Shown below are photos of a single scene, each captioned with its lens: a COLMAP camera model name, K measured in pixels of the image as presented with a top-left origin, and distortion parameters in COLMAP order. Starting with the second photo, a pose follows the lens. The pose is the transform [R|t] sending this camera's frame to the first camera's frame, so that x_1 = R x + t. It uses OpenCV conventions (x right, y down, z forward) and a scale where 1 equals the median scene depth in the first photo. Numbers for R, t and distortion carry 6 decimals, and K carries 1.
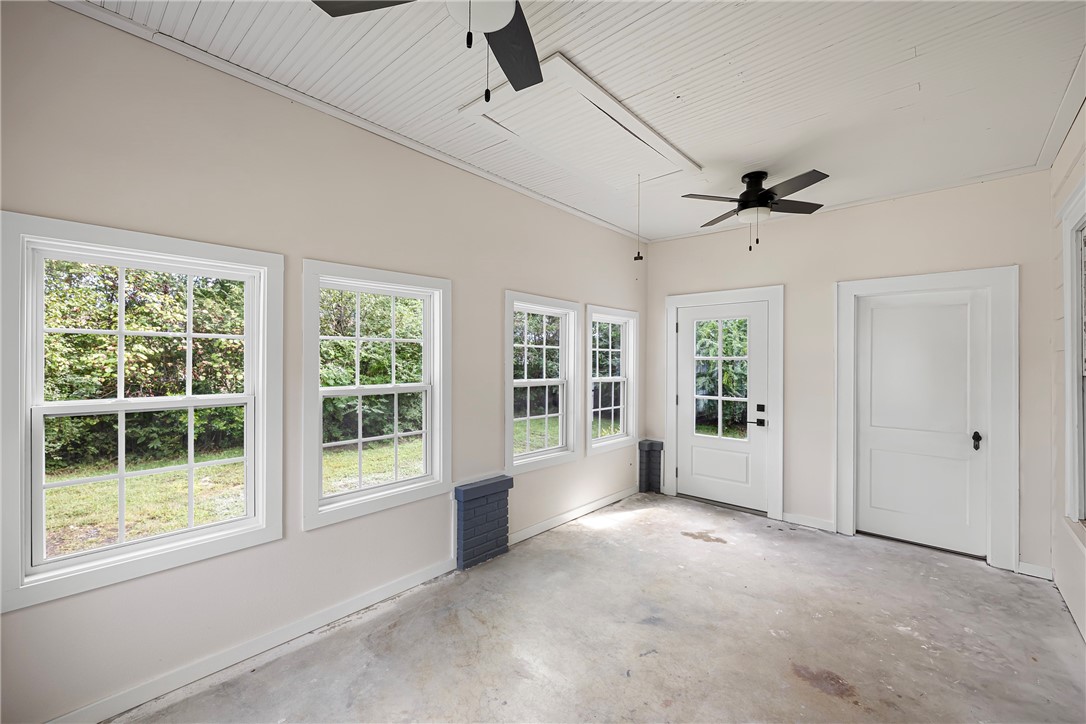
lens RADIAL K [[436.9, 0, 545.0], [0, 436.9, 359.2], [0, 0, 1]] dist [-0.002392, -0.000191]
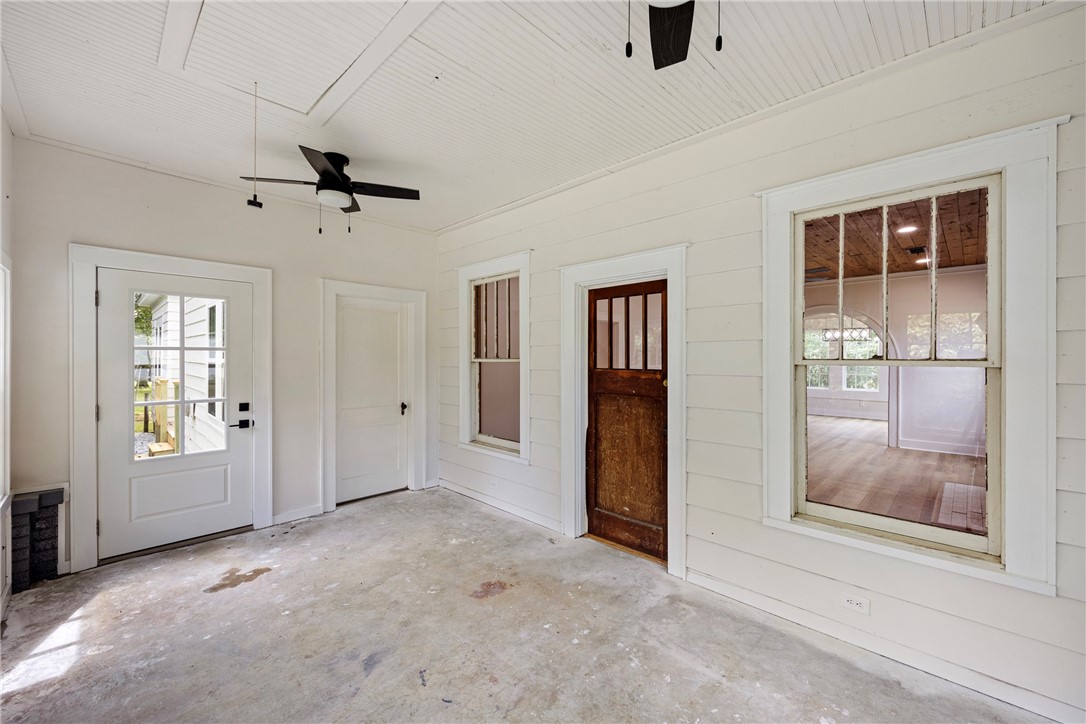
lens RADIAL K [[436.9, 0, 545.0], [0, 436.9, 359.2], [0, 0, 1]] dist [-0.002392, -0.000191]
pose [[0.037094, -0.012063, 0.999239, -0.419322], [-0.010358, 0.999869, 0.012455, 0.000967], [-0.999258, -0.010812, 0.036964, 0.467956]]
